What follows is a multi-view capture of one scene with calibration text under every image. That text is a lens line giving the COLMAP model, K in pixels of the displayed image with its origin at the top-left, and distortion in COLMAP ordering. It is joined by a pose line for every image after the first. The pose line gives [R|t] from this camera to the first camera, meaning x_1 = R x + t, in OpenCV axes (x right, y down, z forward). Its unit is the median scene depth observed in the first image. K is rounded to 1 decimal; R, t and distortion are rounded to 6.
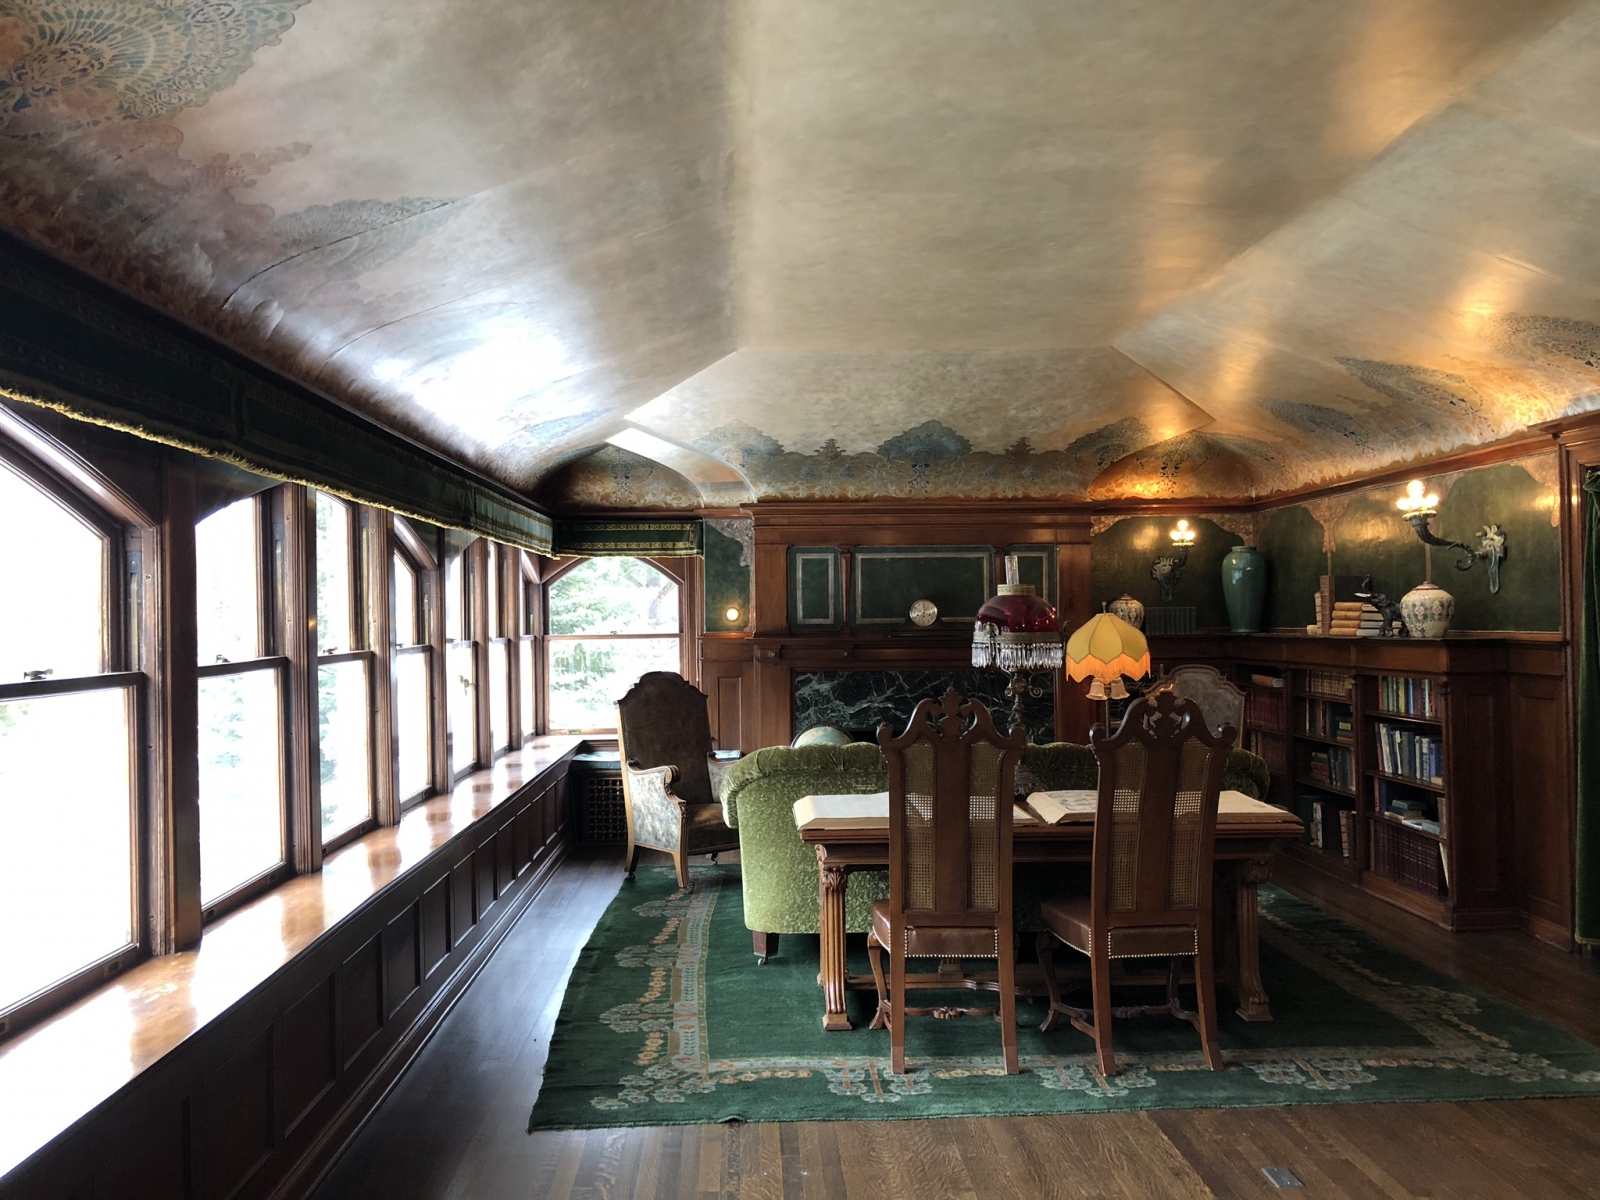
lens RADIAL K [[1312.9, 0, 800.1], [0, 1312.9, 605.4], [0, 0, 1]] dist [0.002710, 0.000383]
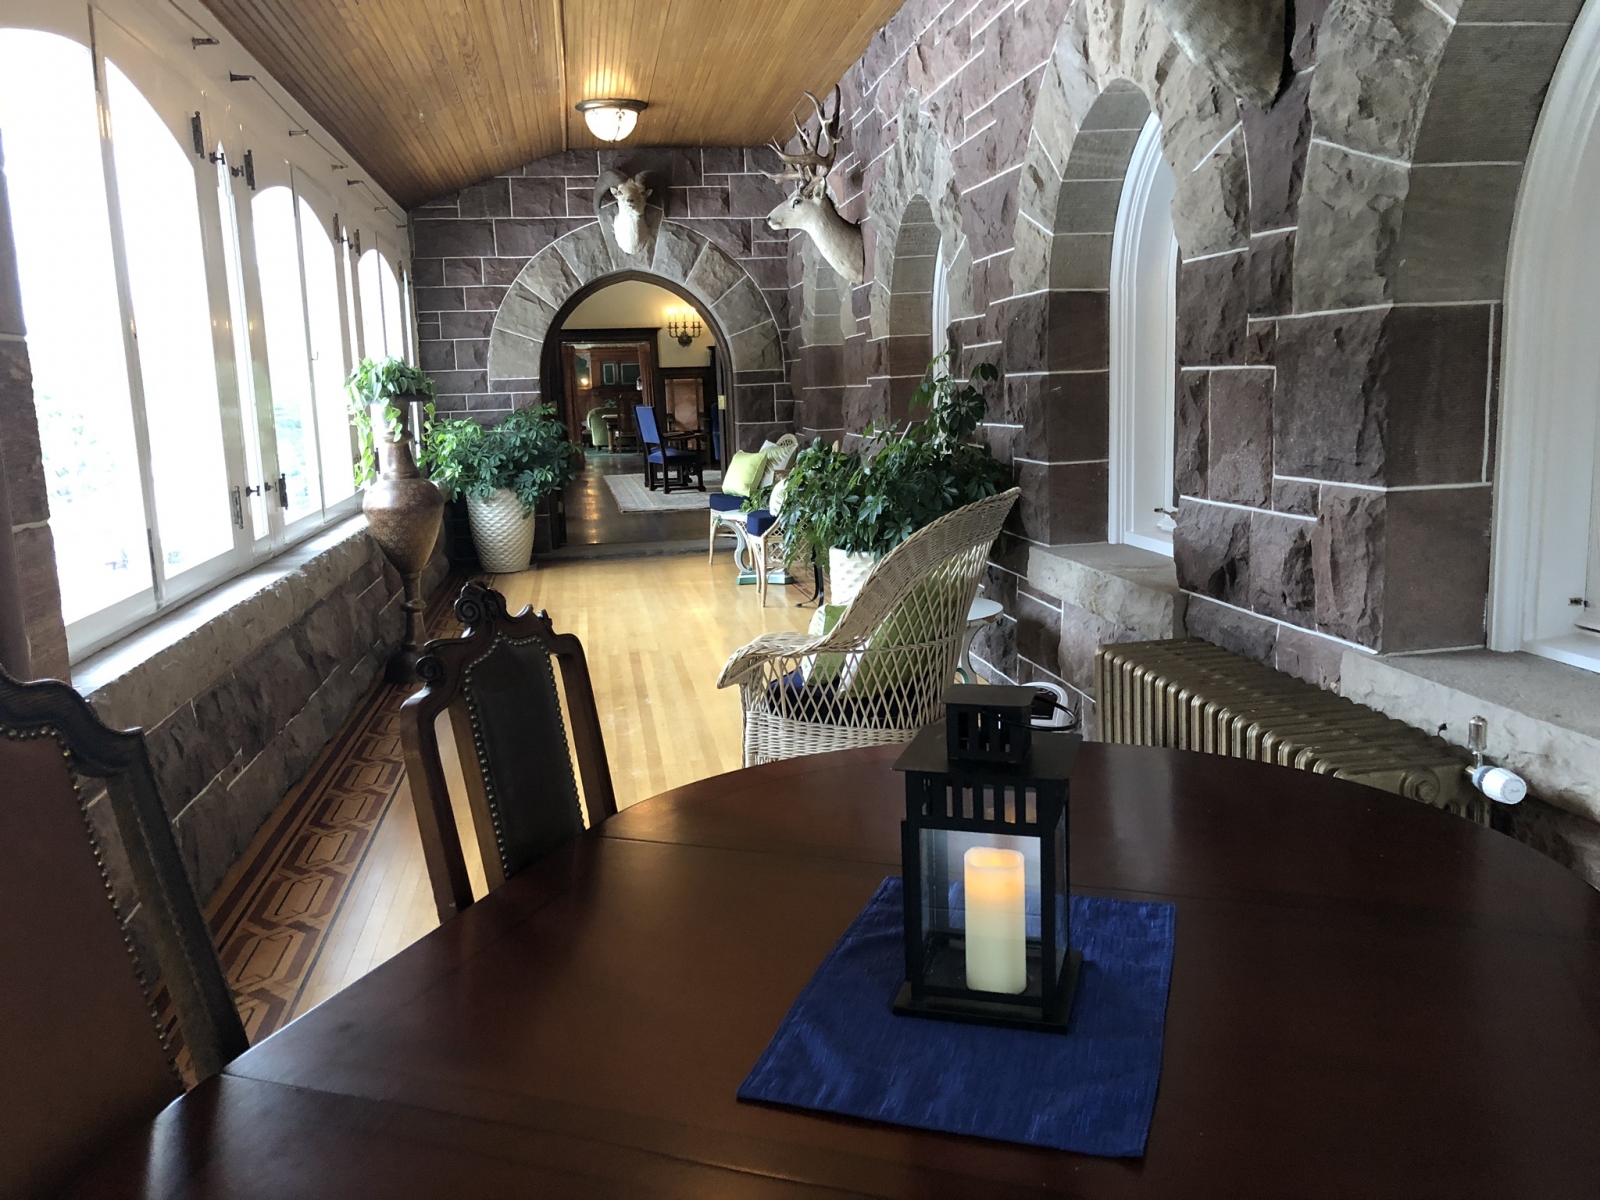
lens RADIAL K [[1312.9, 0, 800.8], [0, 1312.9, 597.6], [0, 0, 1]] dist [0.002710, 0.000383]
pose [[0.991392, -0.044708, 0.123056, 0.059807], [0.022890, 0.984602, 0.173306, -0.020464], [-0.128910, -0.168997, 0.977150, -2.526406]]
